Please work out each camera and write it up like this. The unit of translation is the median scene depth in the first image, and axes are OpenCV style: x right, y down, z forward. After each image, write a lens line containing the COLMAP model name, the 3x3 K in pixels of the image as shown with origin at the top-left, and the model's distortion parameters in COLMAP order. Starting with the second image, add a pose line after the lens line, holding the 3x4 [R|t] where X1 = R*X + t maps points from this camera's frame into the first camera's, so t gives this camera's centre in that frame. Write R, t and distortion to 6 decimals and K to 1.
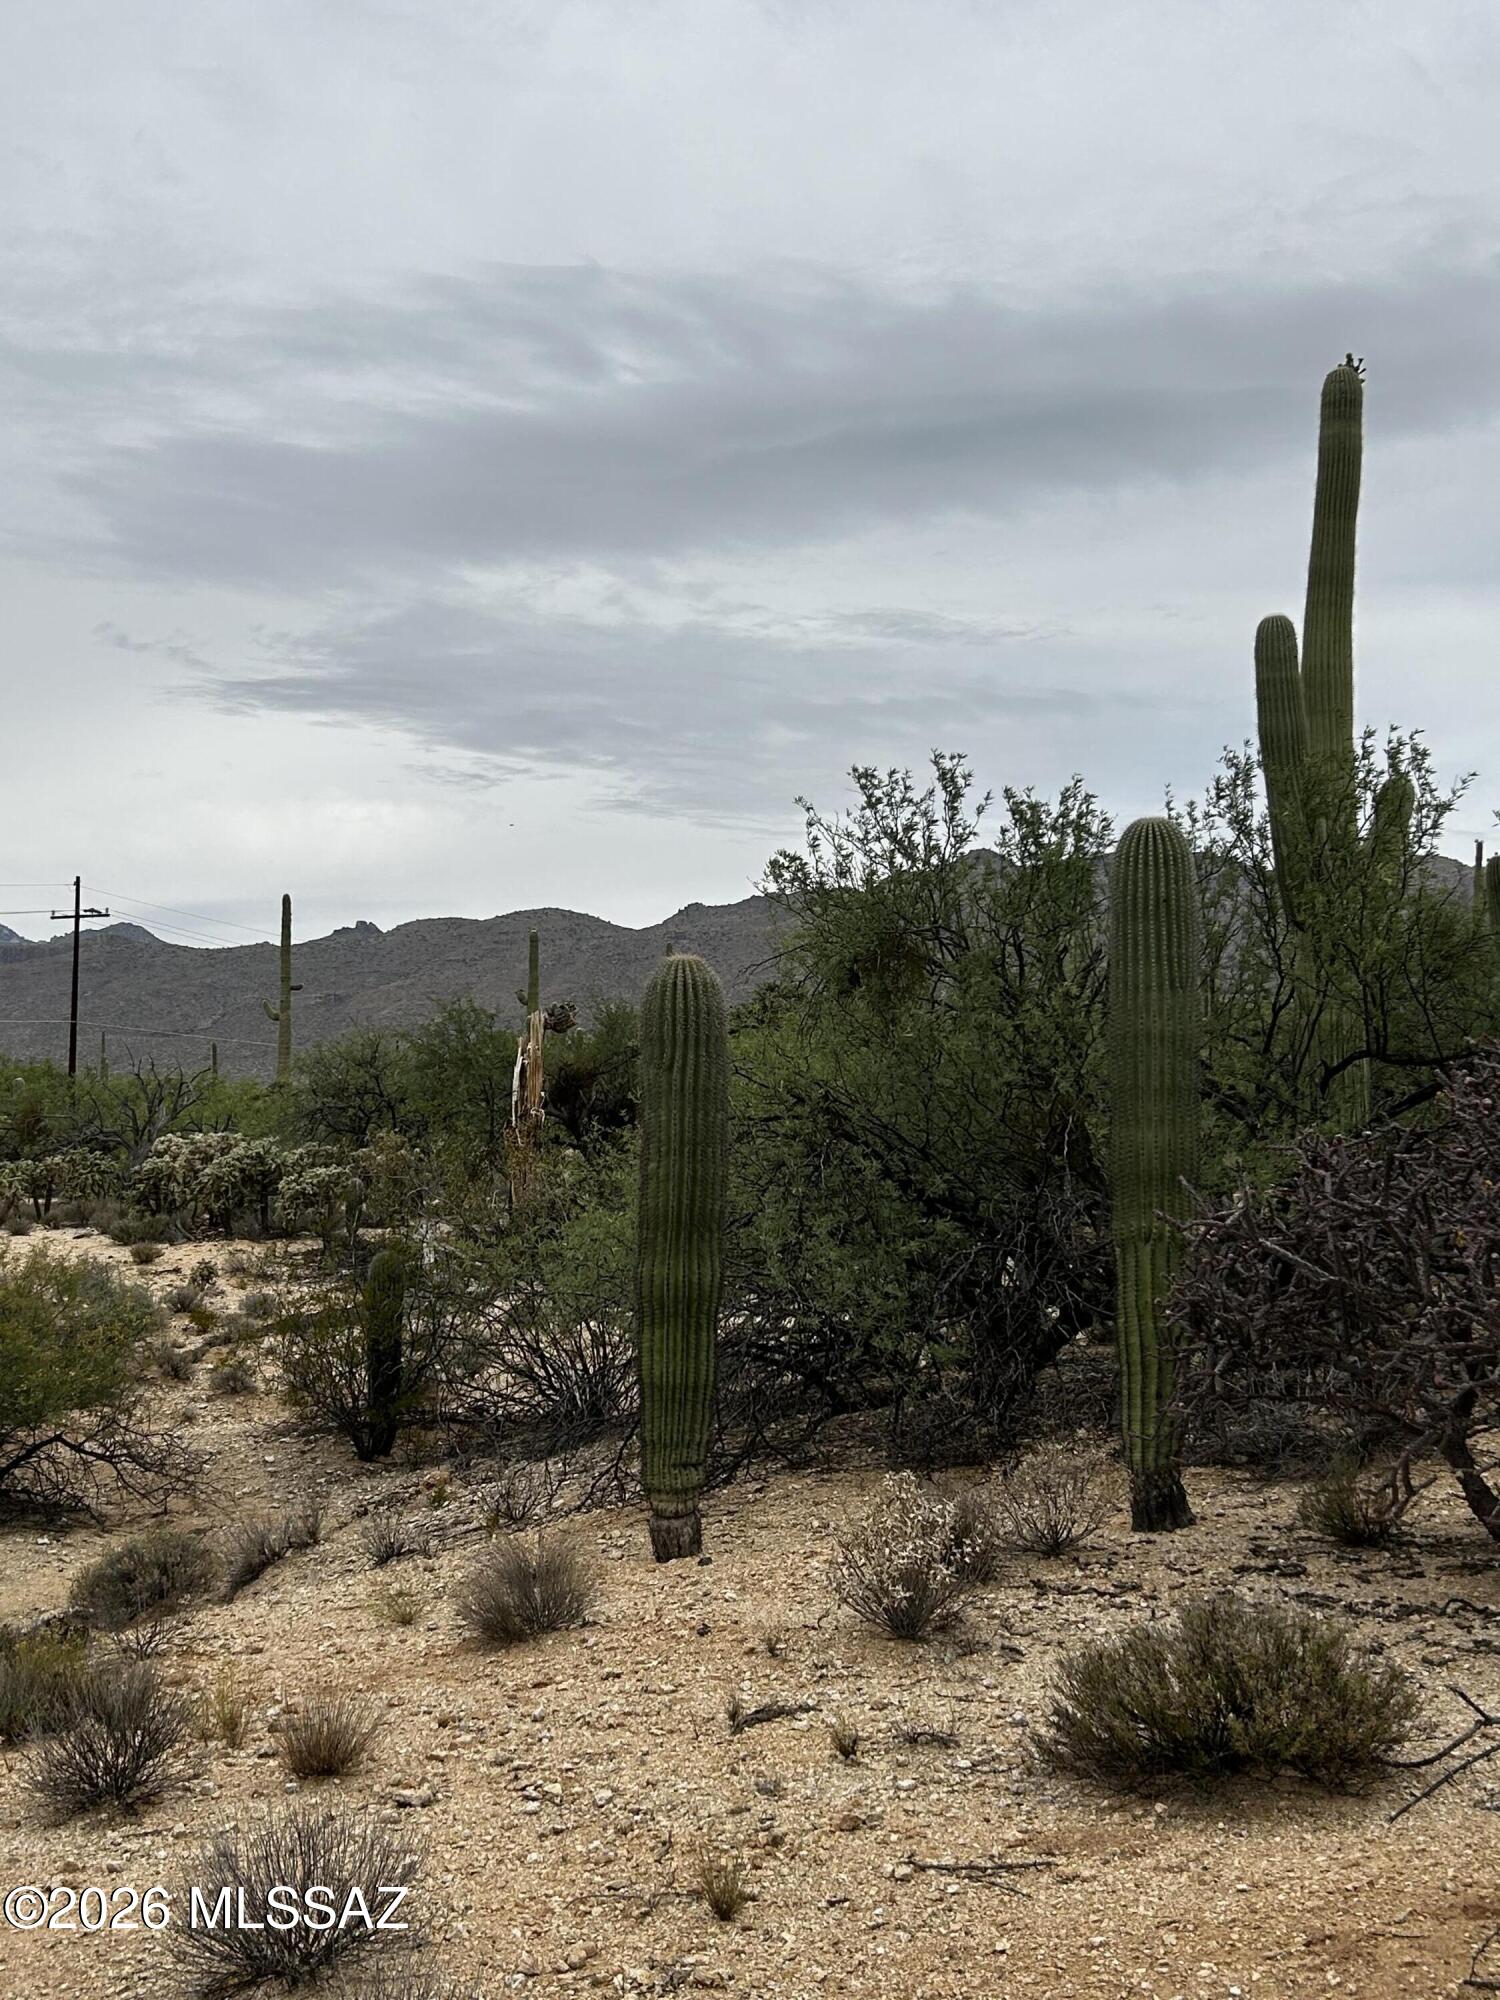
lens RADIAL K [[2267.0, 0, 750.0], [0, 2267.0, 1000.0], [0, 0, 1]] dist [-0.234164, -0.021937]
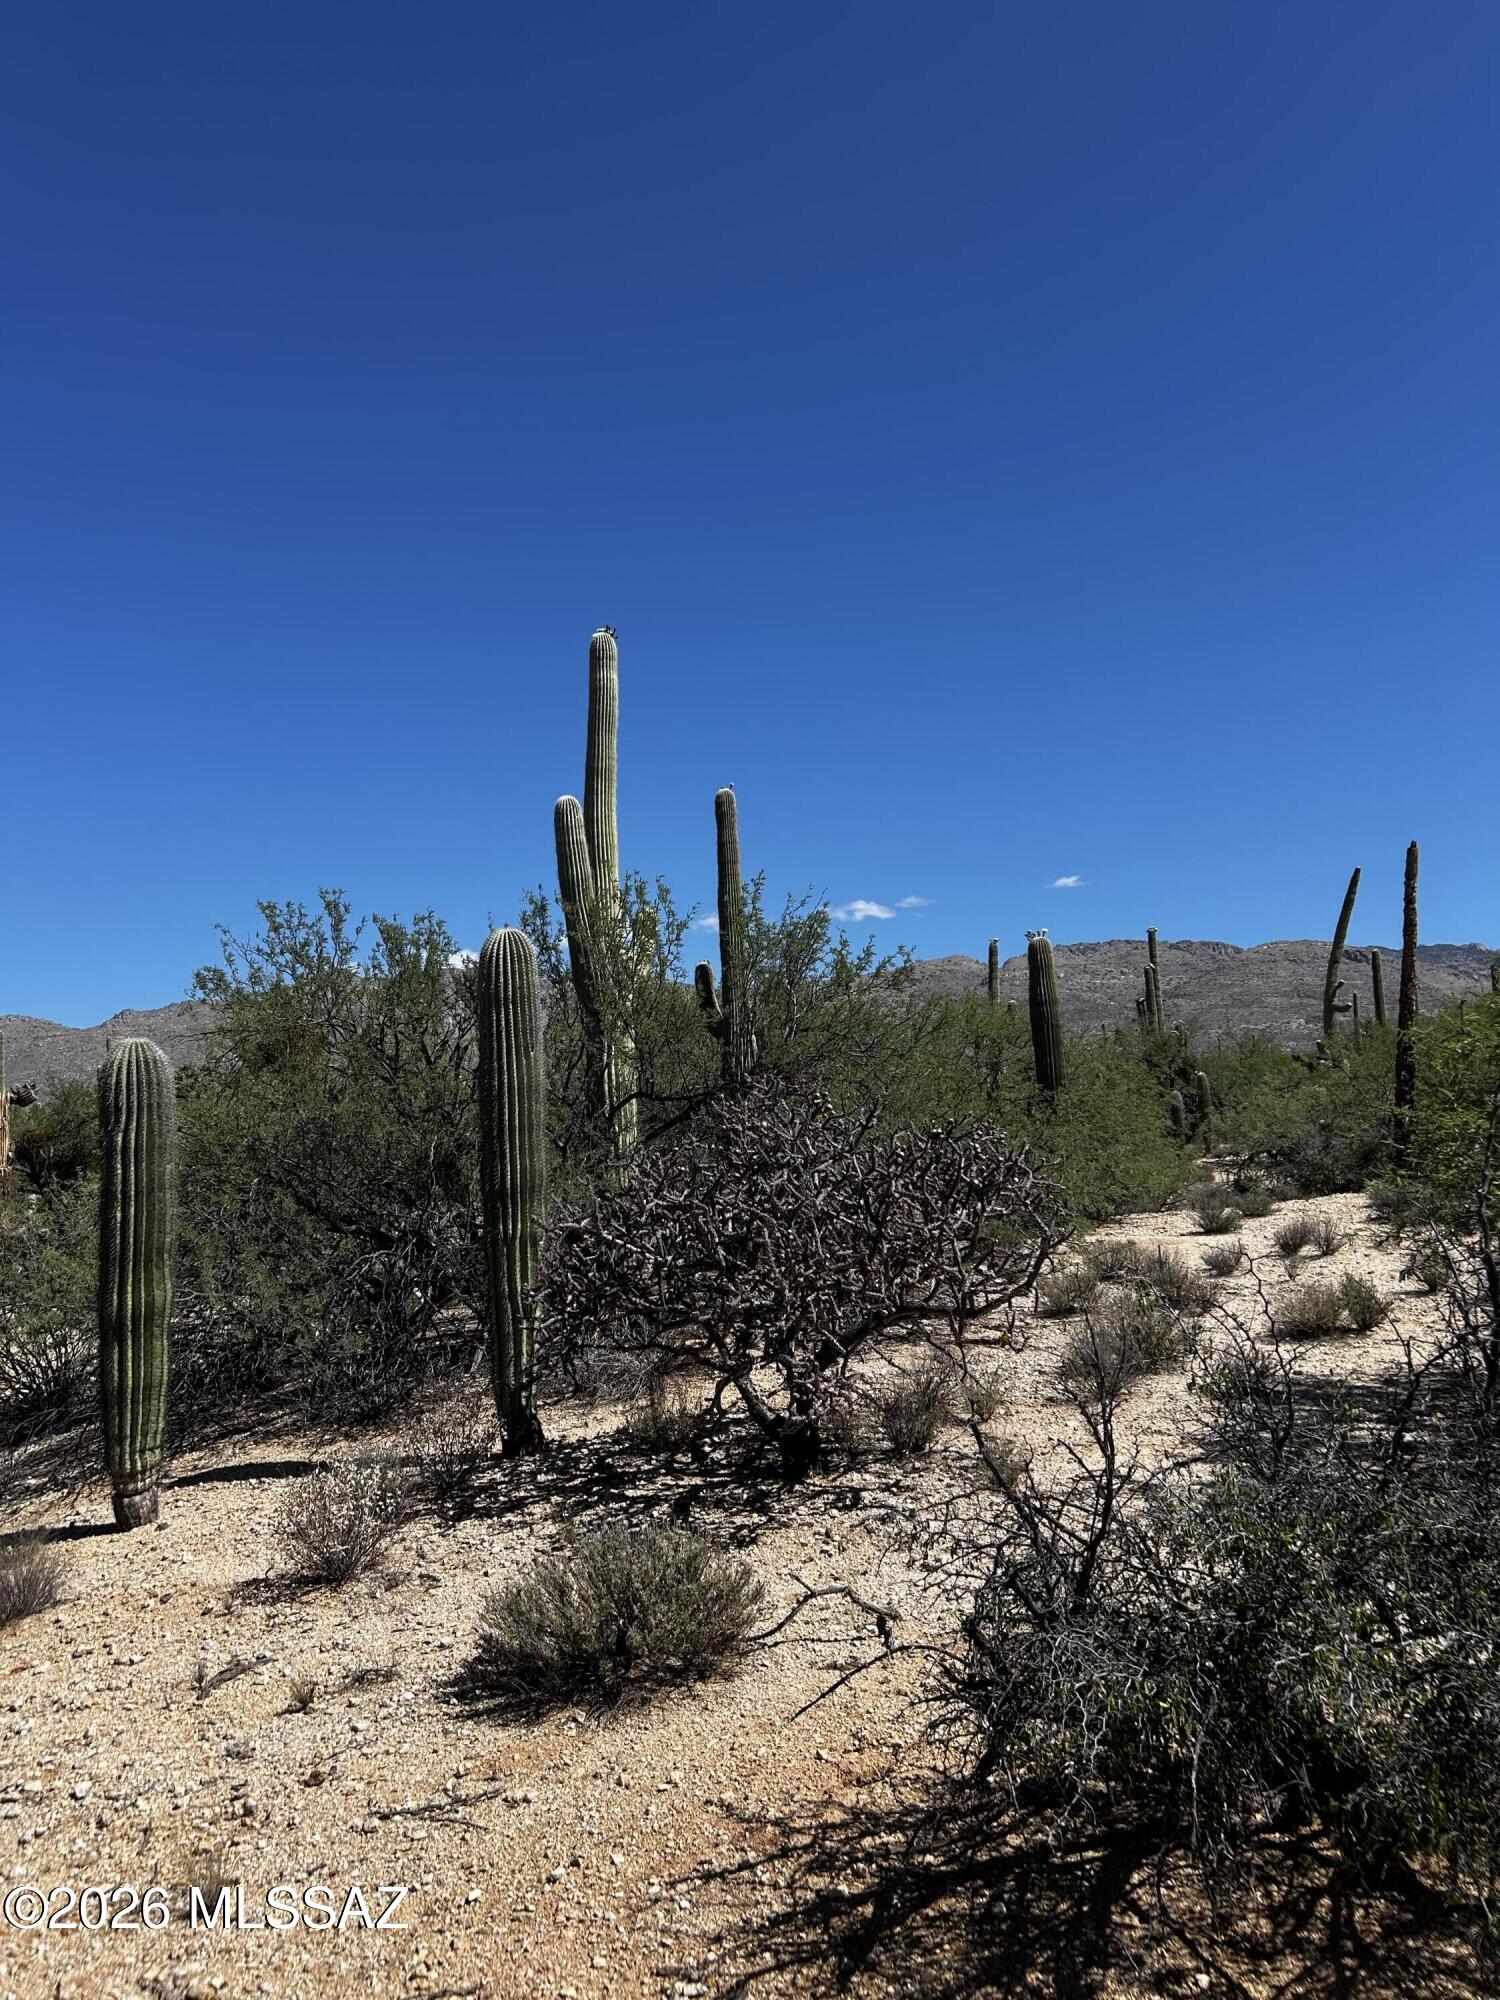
lens RADIAL K [[1467.5, 0, 750.0], [0, 1467.5, 1000.0], [0, 0, 1]] dist [0.002204, -0.034696]
pose [[0.928749, -0.021992, 0.370056, -0.011827], [0.039469, 0.998431, -0.039723, 0.003657], [-0.368601, 0.051499, 0.928160, 0.114340]]
